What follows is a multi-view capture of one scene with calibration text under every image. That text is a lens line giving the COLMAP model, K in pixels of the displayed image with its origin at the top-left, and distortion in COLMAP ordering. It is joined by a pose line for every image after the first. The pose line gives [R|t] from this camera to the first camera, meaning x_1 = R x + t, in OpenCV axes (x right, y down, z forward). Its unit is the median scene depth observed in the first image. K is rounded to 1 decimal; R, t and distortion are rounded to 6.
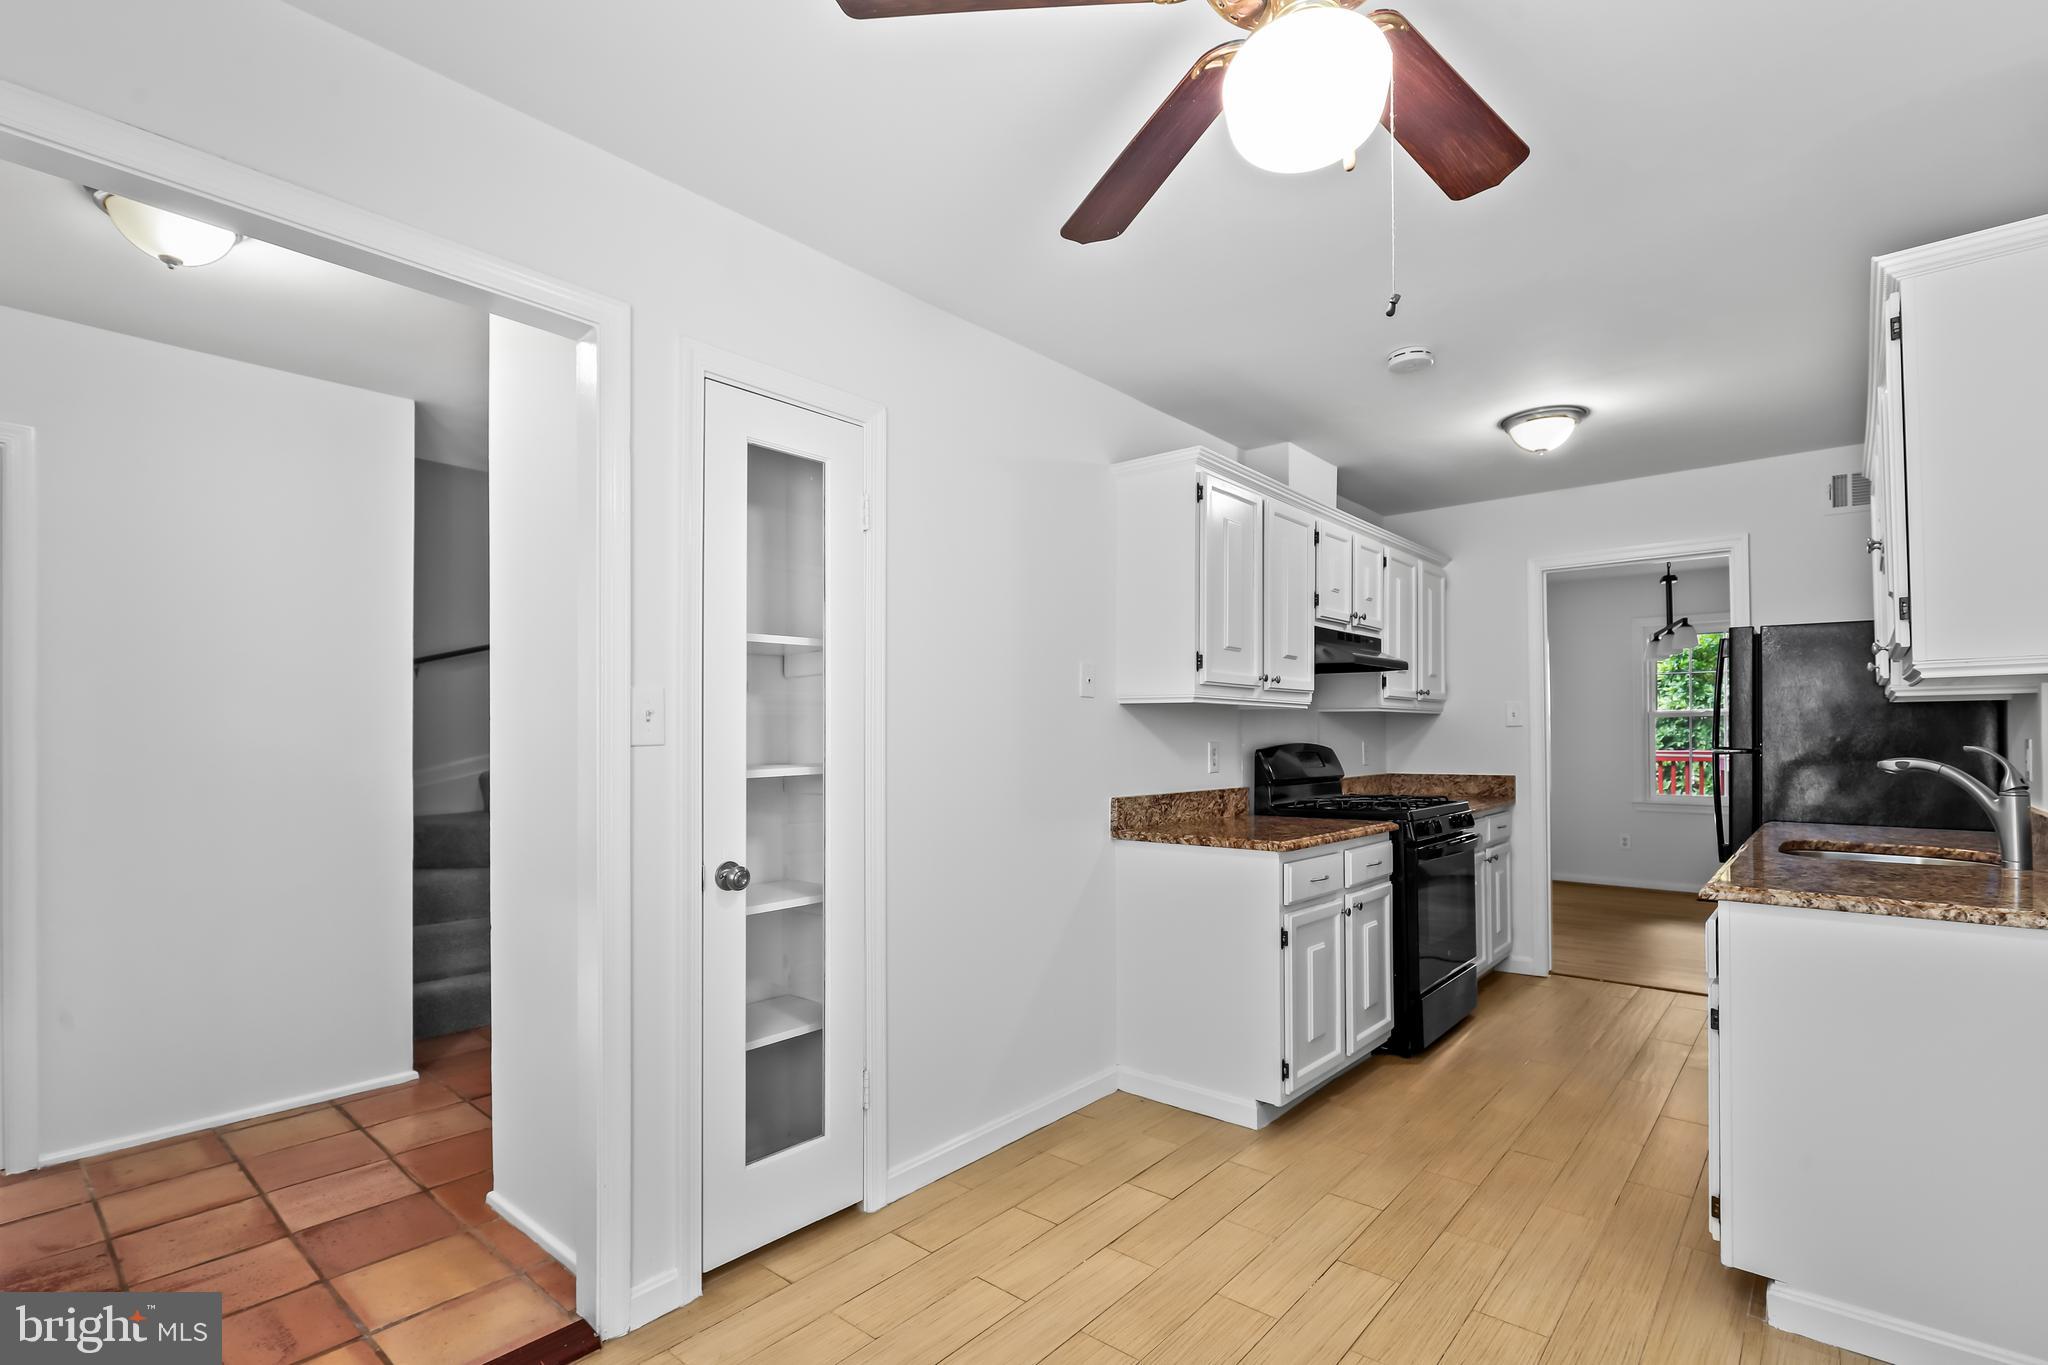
lens RADIAL K [[952.2, 0, 1029.0], [0, 952.2, 722.8], [0, 0, 1]] dist [0.001885, 0.000264]
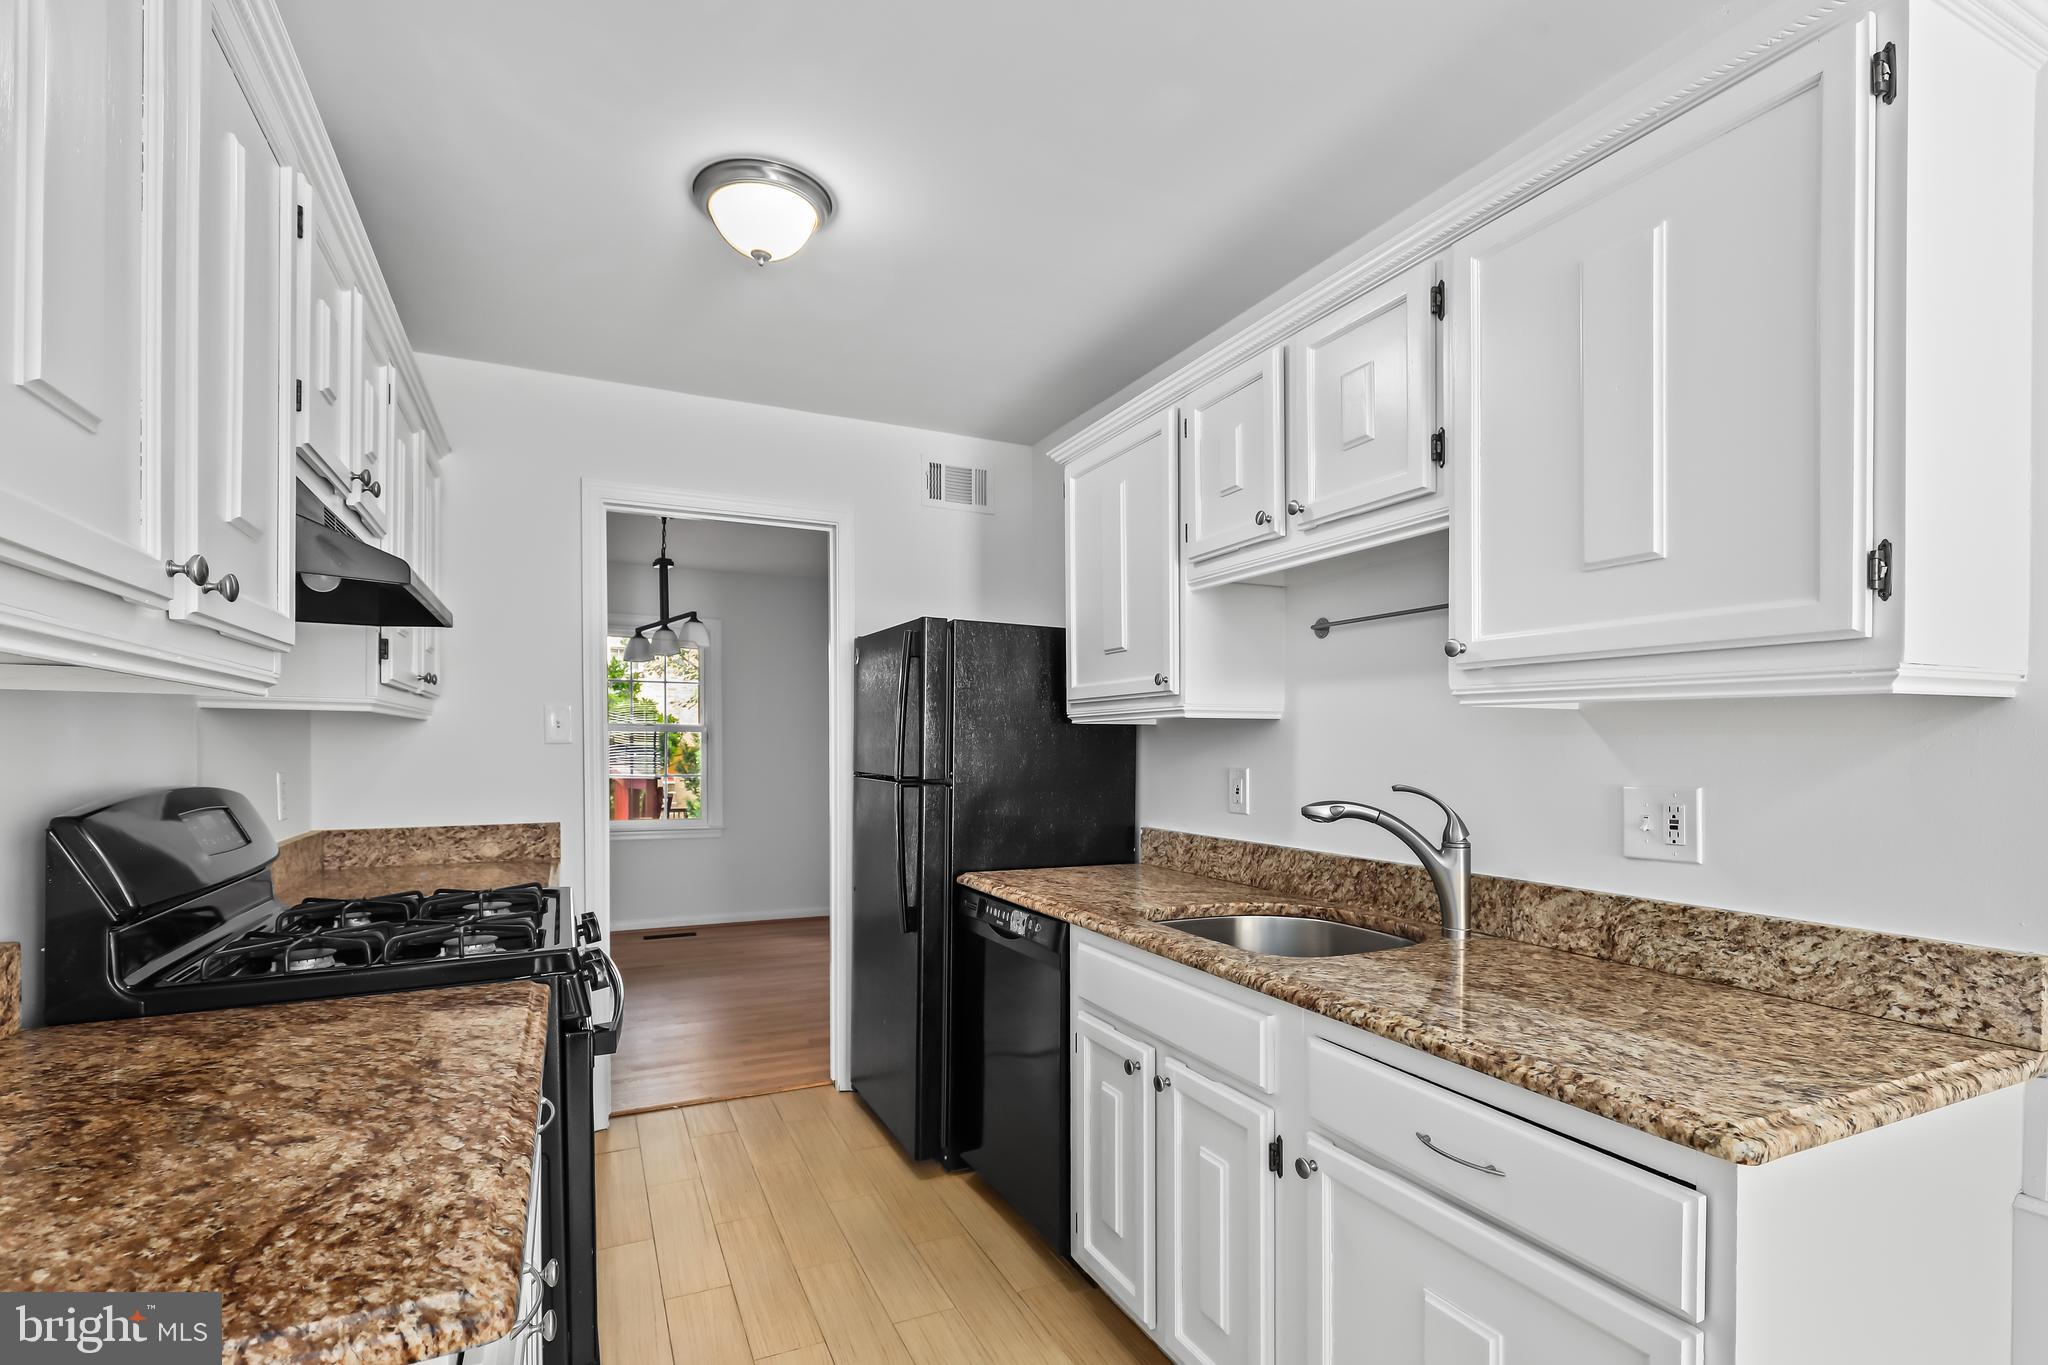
lens RADIAL K [[943.5, 0, 1021.8], [0, 943.5, 744.8], [0, 0, 1]] dist [-0.002508, 0.000002]
pose [[0.409334, 0.005988, 0.912365, 0.092439], [-0.018773, 0.999822, 0.001860, -0.002476], [-0.912192, -0.017890, 0.409373, 0.613679]]
